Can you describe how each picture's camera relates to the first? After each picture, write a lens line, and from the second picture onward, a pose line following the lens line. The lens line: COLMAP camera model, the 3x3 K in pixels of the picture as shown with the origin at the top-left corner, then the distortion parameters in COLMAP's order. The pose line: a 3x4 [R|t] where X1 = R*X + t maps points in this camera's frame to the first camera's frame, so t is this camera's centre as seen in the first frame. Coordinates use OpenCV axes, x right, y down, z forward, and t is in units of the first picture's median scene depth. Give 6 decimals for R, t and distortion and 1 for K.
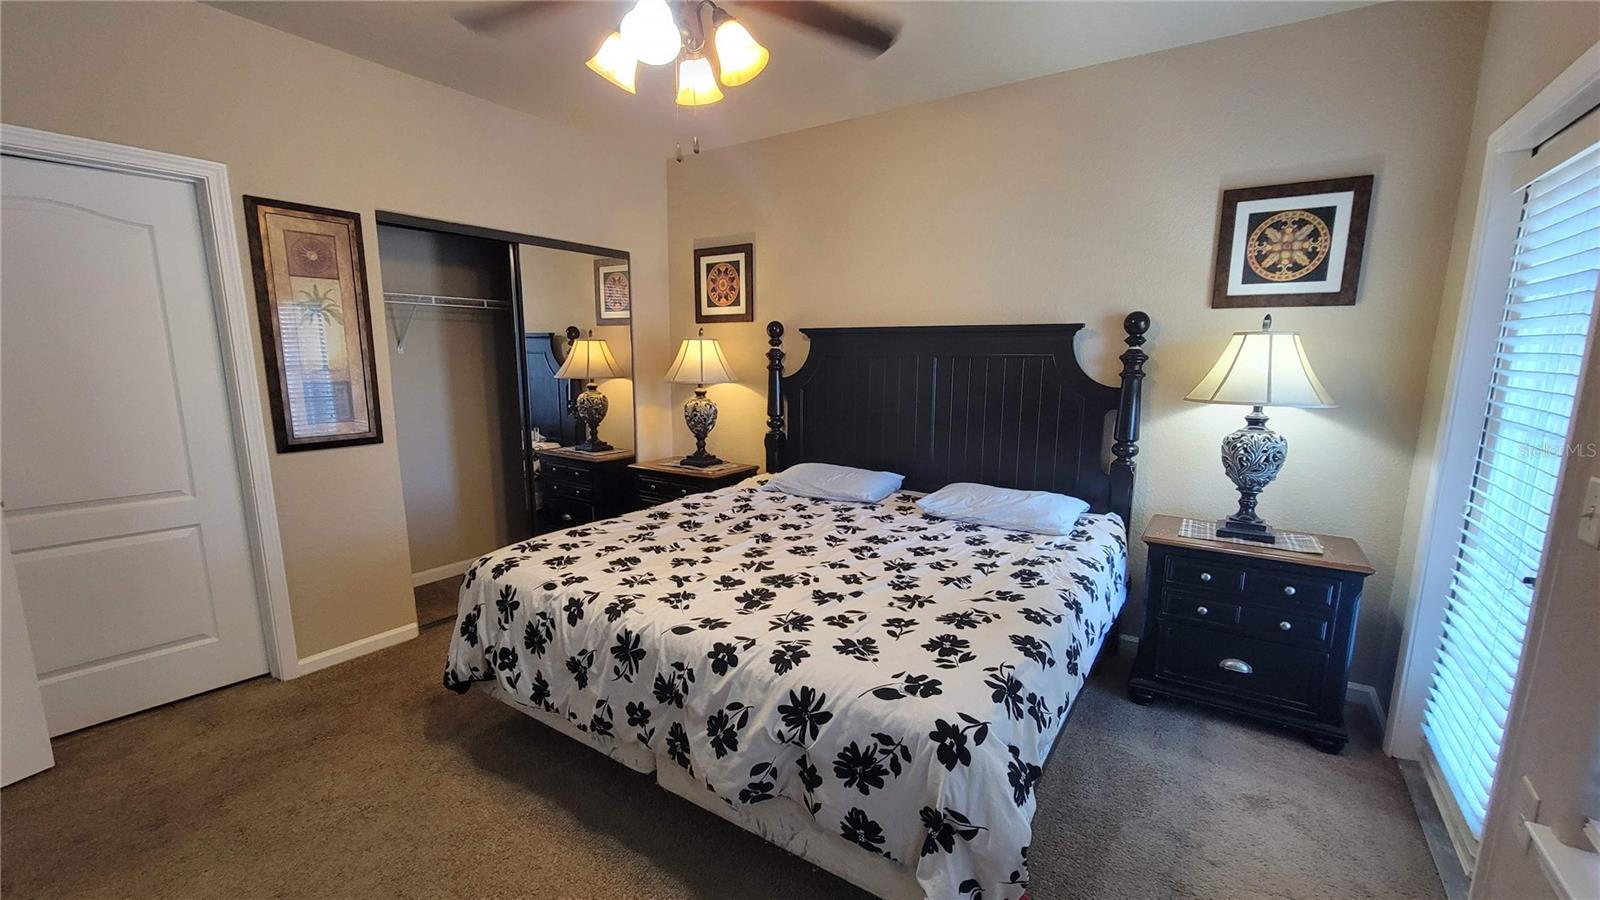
lens RADIAL K [[656.9, 0, 802.7], [0, 656.9, 466.5], [0, 0, 1]] dist [-0.000756, 0.000309]
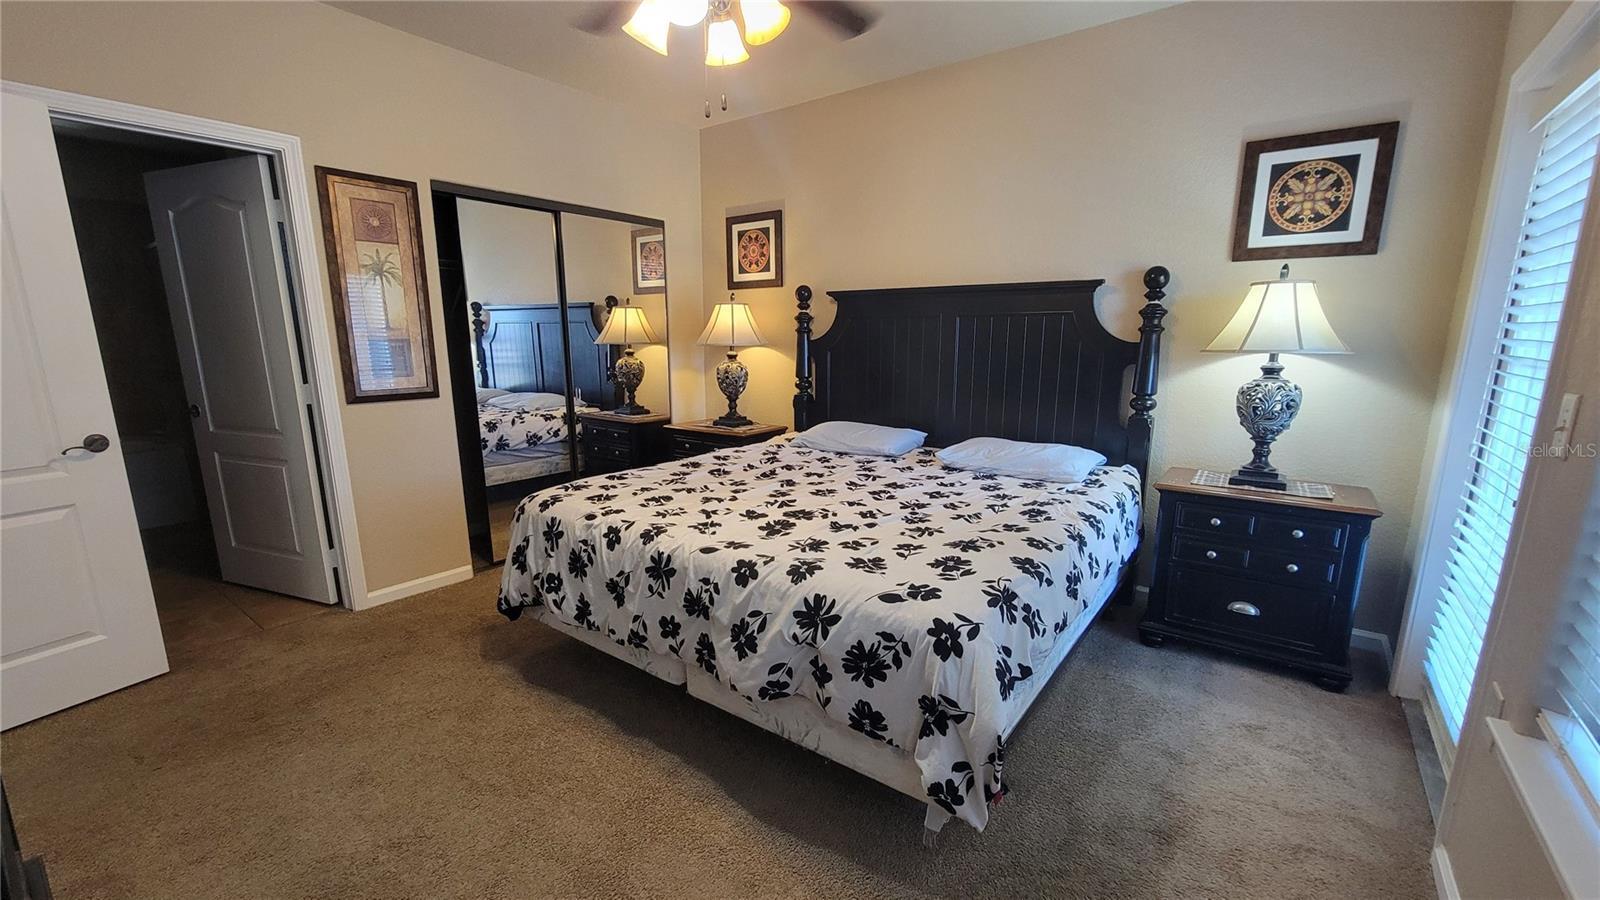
lens RADIAL K [[654.0, 0, 801.2], [0, 654.0, 469.8], [0, 0, 1]] dist [-0.001857, 0.000227]
pose [[0.998380, 0.006509, -0.056517, 0.022263], [-0.004676, 0.999461, 0.032504, 0.055320], [0.056698, -0.032187, 0.997872, -0.055690]]
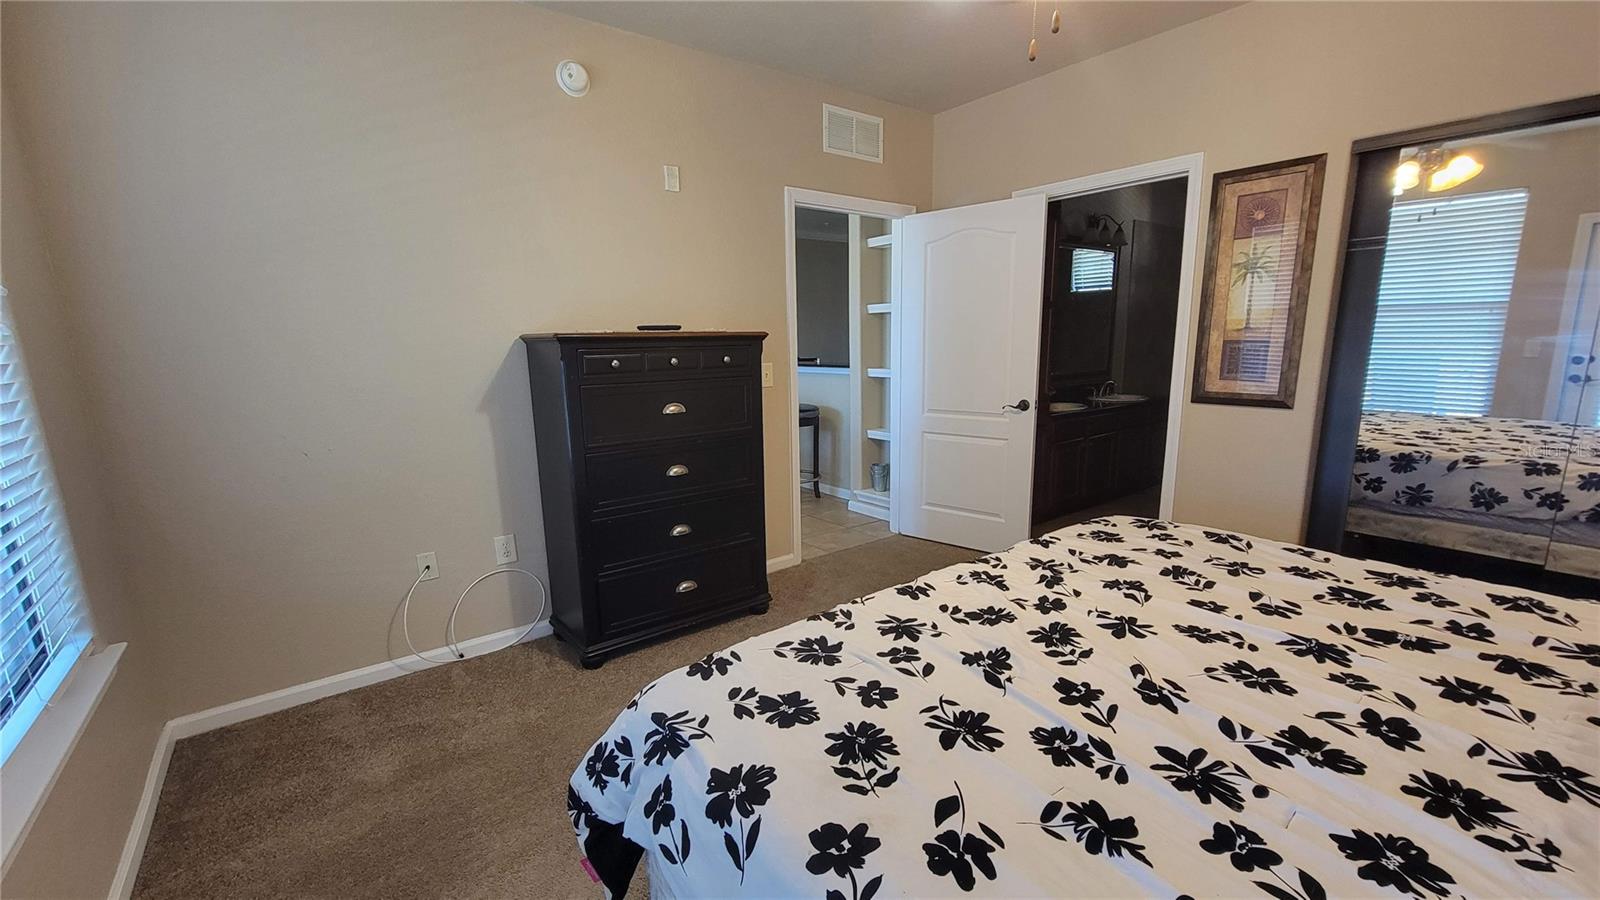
lens RADIAL K [[654.0, 0, 801.2], [0, 654.0, 469.8], [0, 0, 1]] dist [-0.001857, 0.000227]
pose [[-0.320102, 0.190623, -0.928007, 0.541018], [-0.143282, 0.958539, 0.246318, -0.098497], [0.936485, 0.211814, -0.279518, 0.766551]]
